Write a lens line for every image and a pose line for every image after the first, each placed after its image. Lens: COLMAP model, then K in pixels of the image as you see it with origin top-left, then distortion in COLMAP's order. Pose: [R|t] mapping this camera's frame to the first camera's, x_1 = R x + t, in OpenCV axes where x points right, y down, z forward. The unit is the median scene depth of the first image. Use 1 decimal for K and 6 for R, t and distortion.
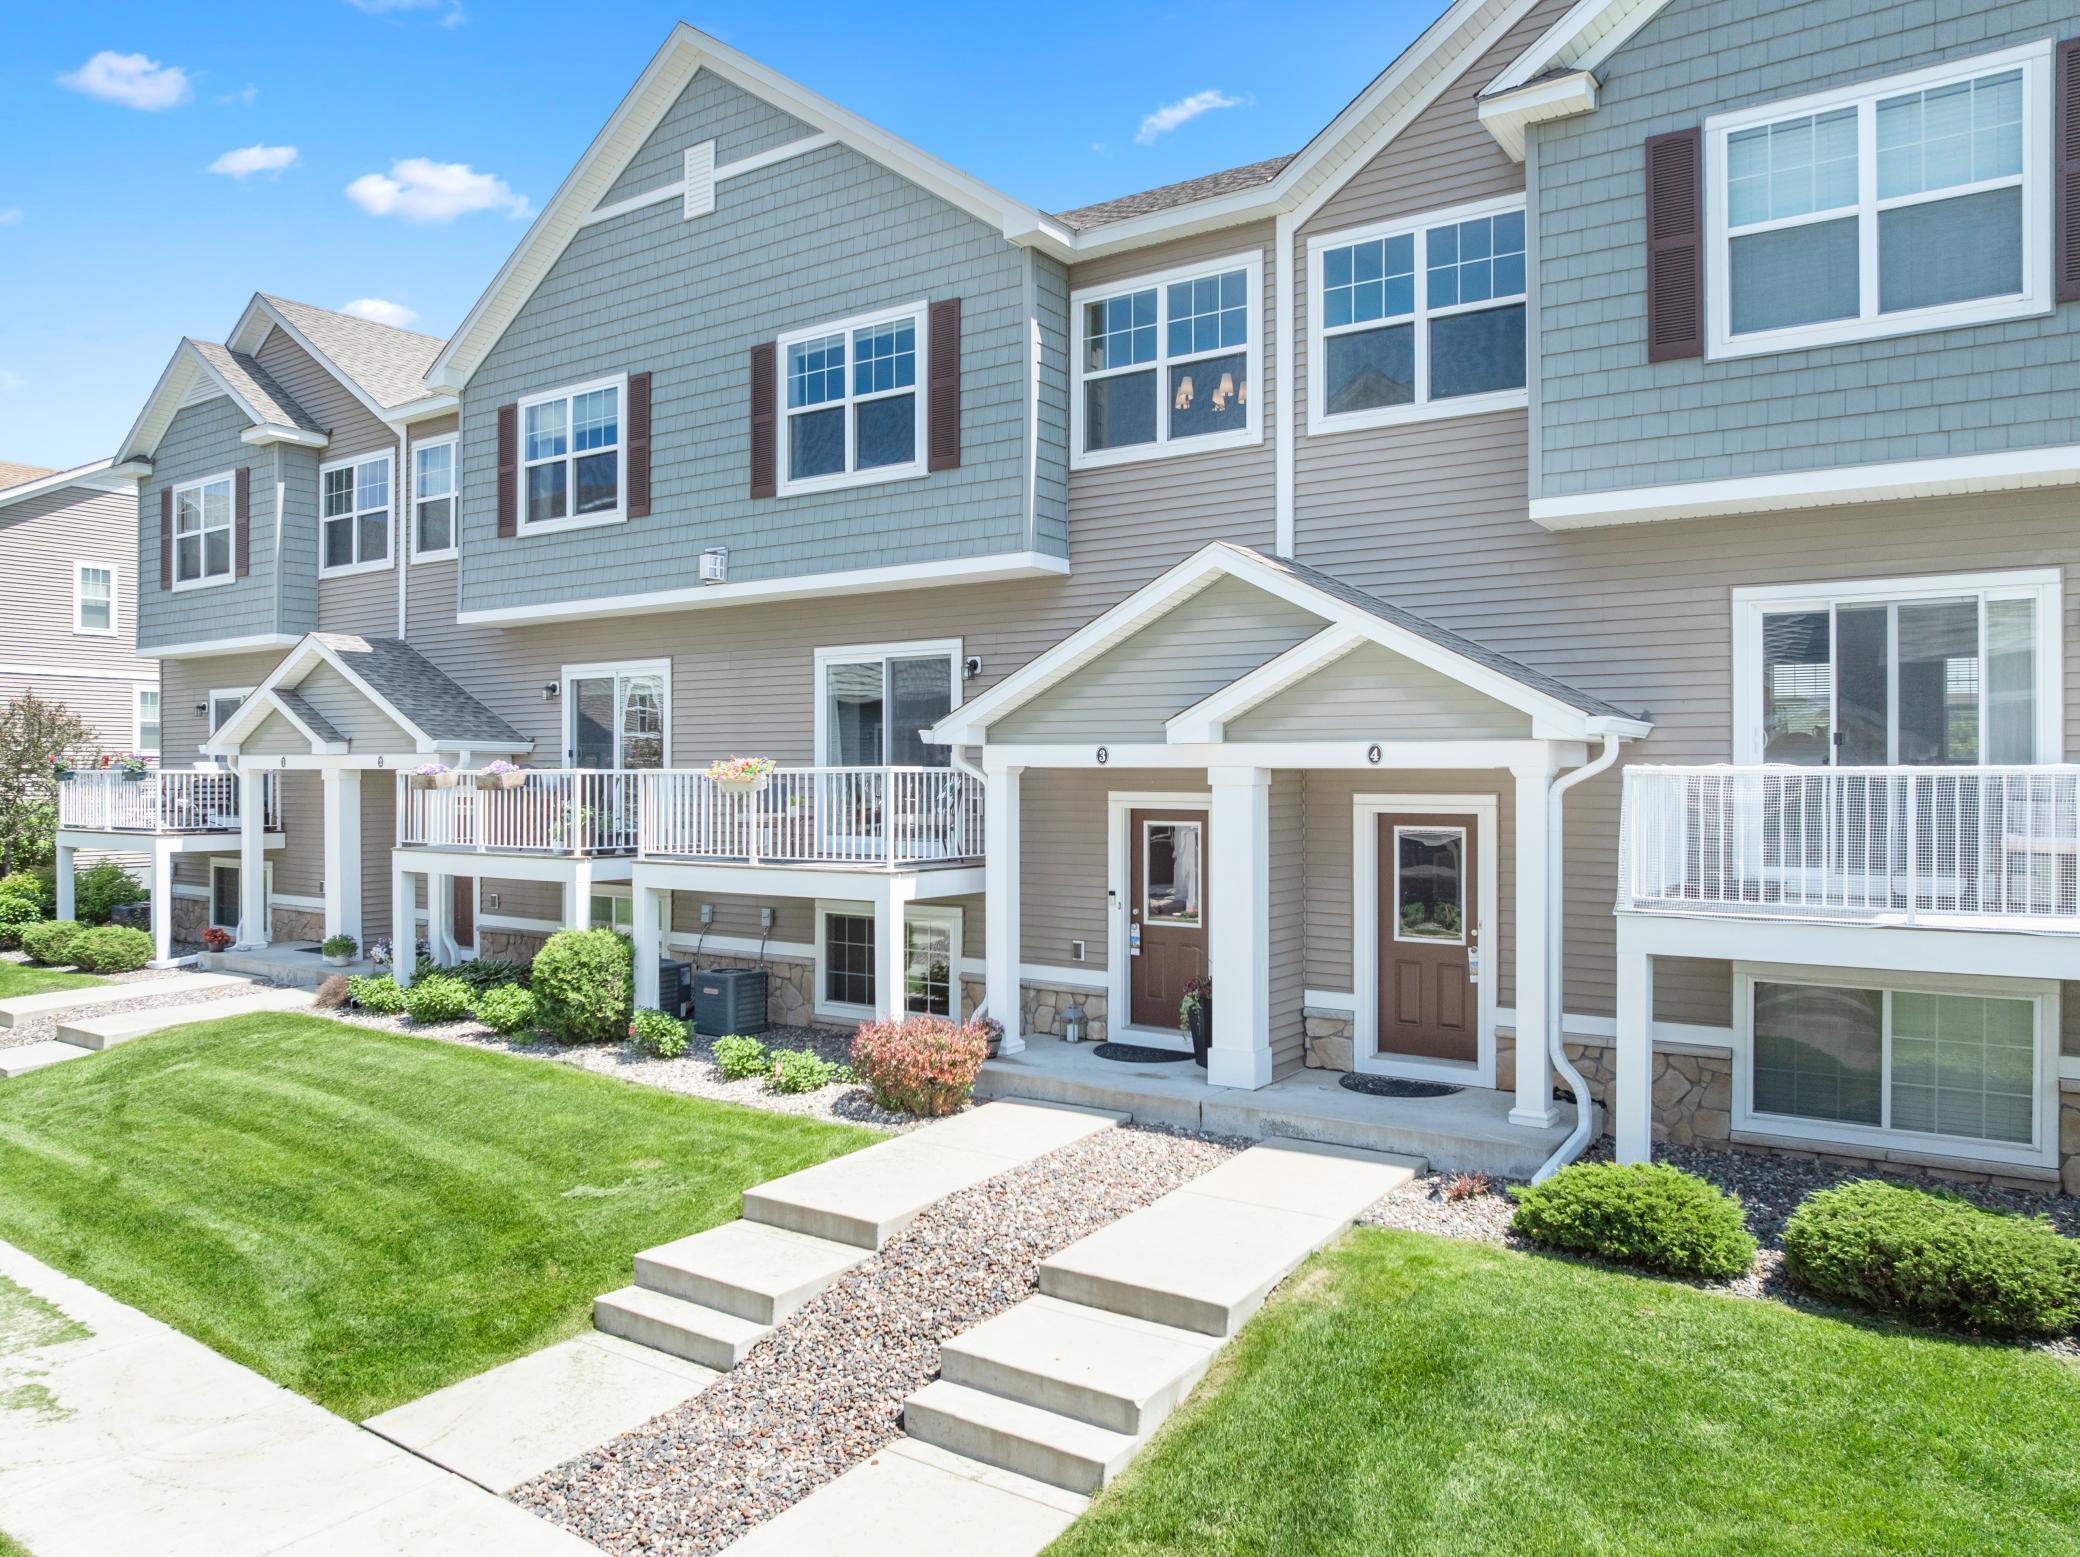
lens RADIAL K [[1464.7, 0, 1042.3], [0, 1464.7, 767.2], [0, 0, 1]] dist [-0.037602, 0.002784]
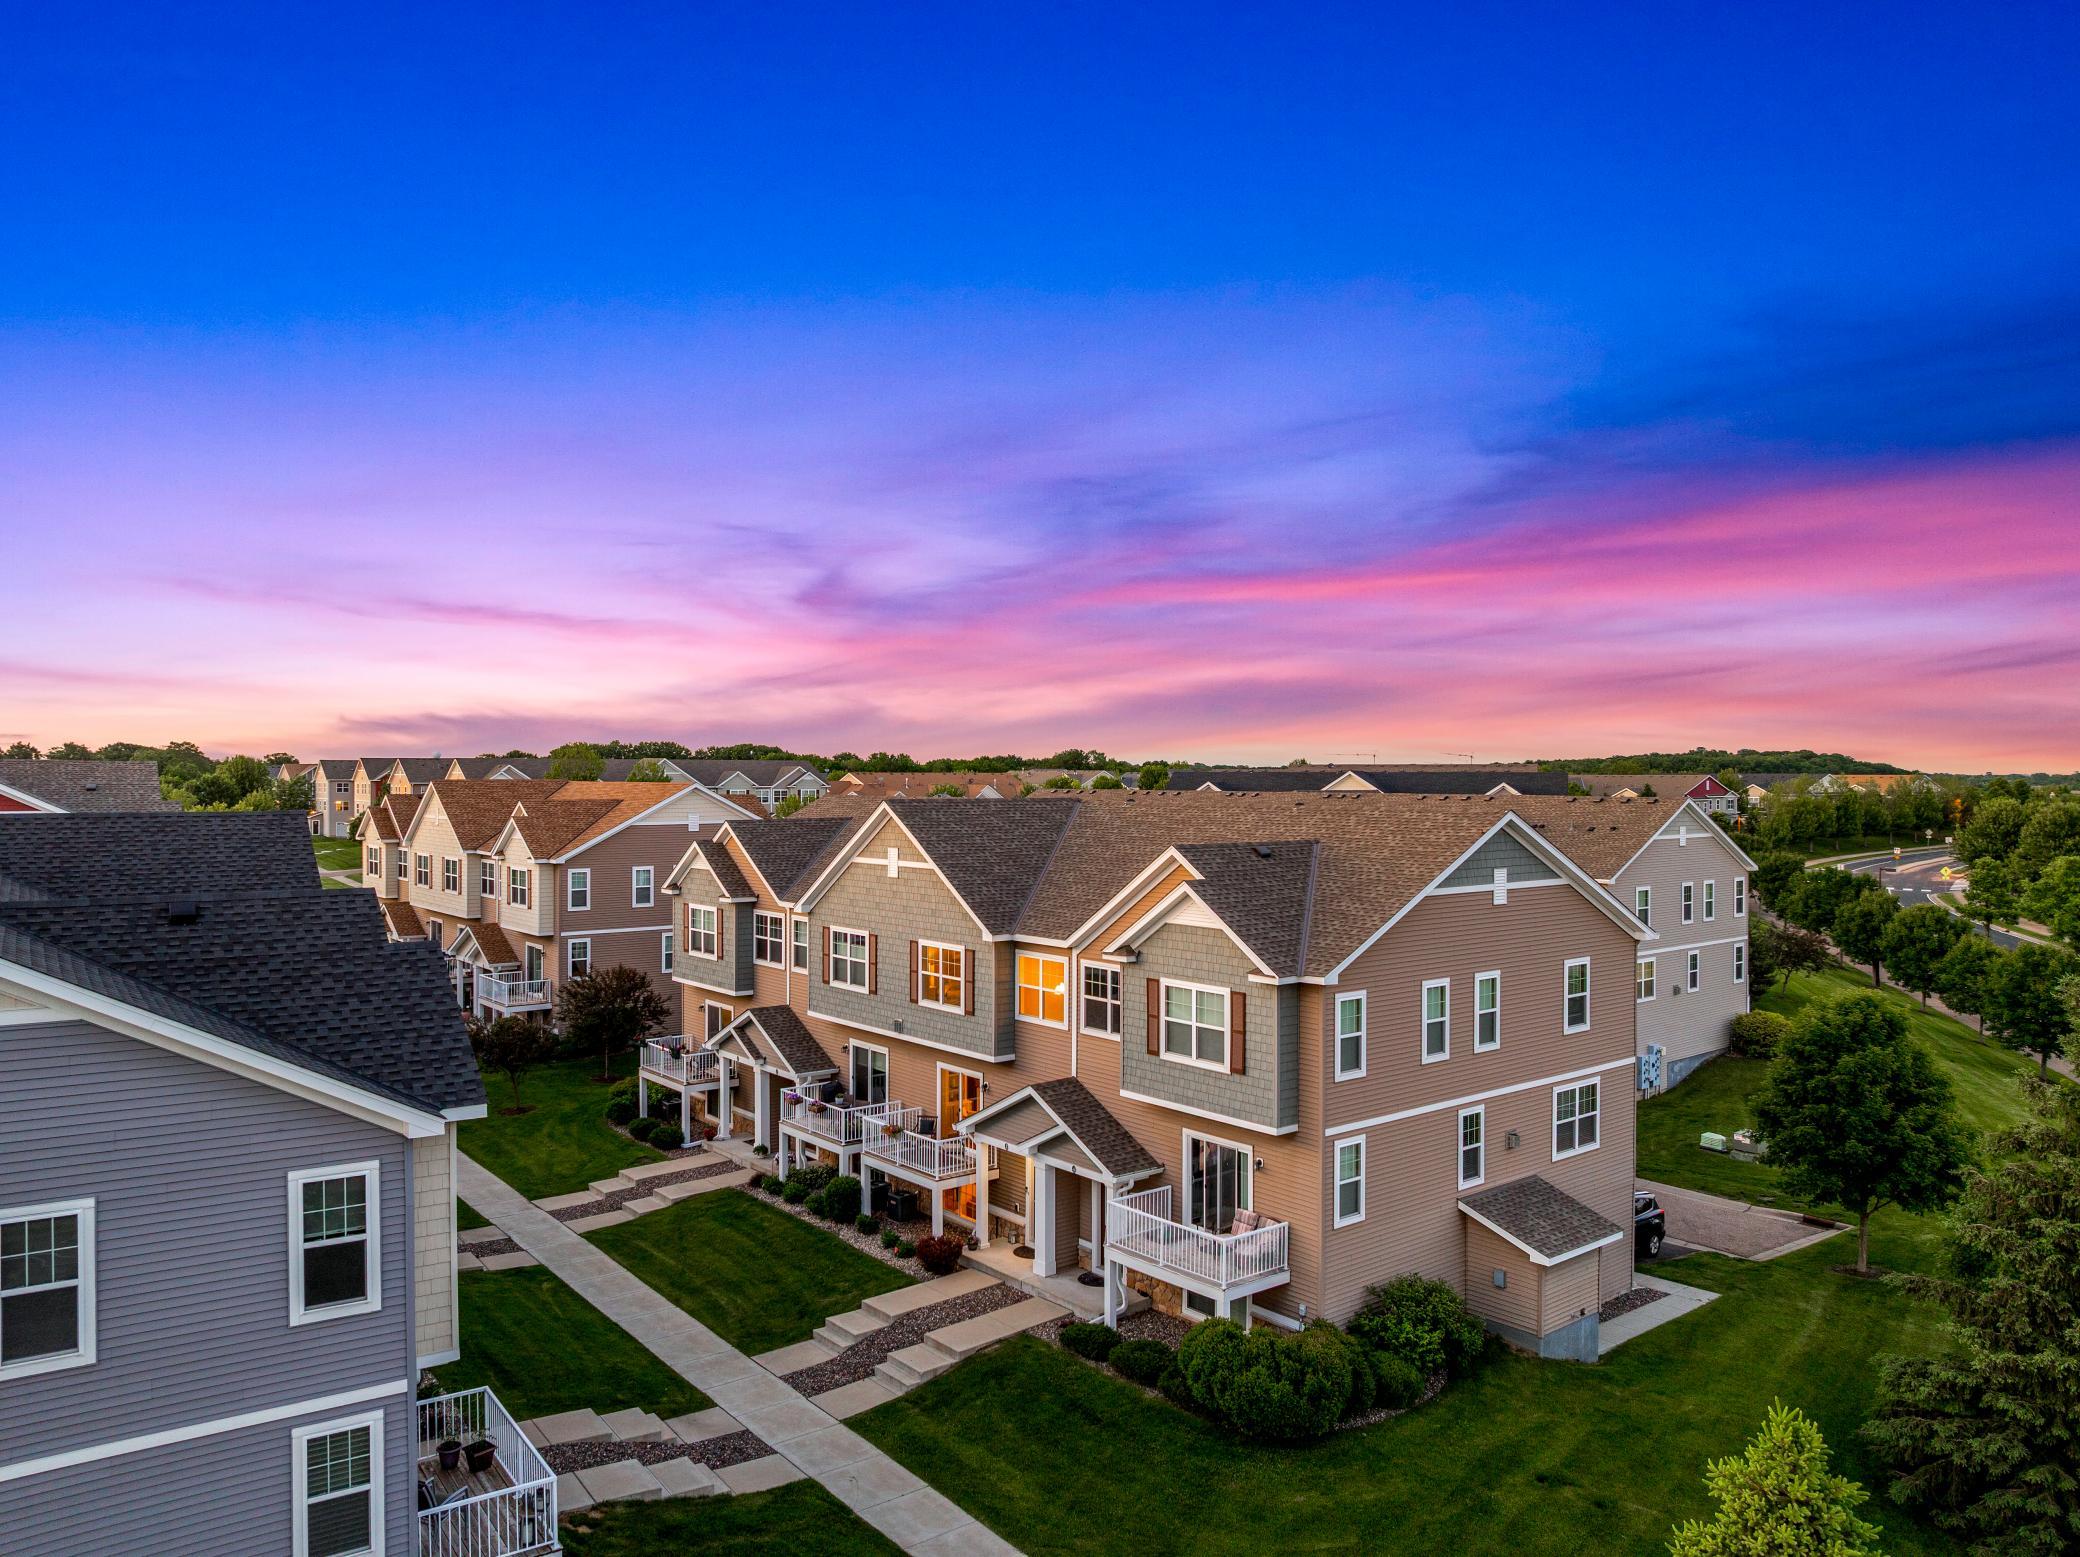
lens RADIAL K [[1461.0, 0, 1042.3], [0, 1461.0, 765.9], [0, 0, 1]] dist [-0.016932, -0.039361]
pose [[0.960167, 0.000977, -0.279426, 0.747818], [-0.001972, 0.999993, -0.003282, -0.613107], [0.279421, 0.003702, 0.960161, -1.385180]]
